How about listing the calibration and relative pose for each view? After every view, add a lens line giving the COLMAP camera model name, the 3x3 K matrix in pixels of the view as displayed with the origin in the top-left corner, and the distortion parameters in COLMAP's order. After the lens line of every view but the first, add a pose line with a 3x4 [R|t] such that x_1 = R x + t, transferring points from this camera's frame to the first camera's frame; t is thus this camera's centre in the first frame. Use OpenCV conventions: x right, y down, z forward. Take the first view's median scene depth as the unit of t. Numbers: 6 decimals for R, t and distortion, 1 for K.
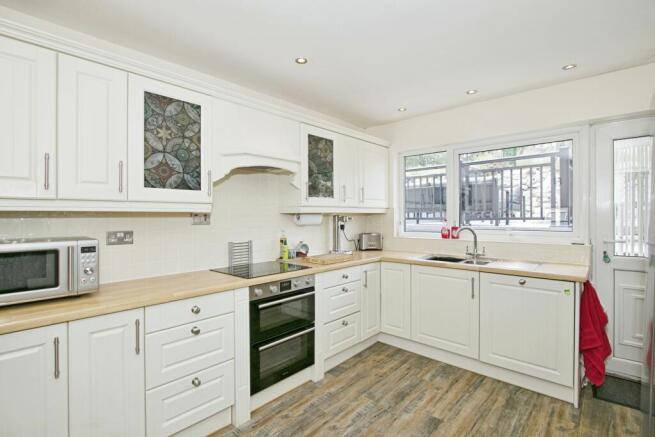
lens RADIAL K [[301.5, 0, 325.6], [0, 301.5, 215.6], [0, 0, 1]] dist [-0.029382, 0.000331]
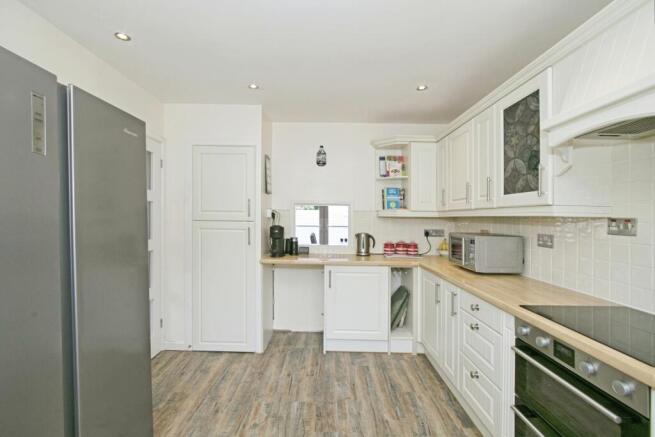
lens RADIAL K [[301.5, 0, 325.6], [0, 301.5, 215.6], [0, 0, 1]] dist [-0.029382, 0.000331]
pose [[-0.720540, -0.005001, -0.693396, 0.619304], [-0.001883, 0.999984, -0.005256, -0.008696], [0.693411, -0.002481, -0.720538, 1.254016]]
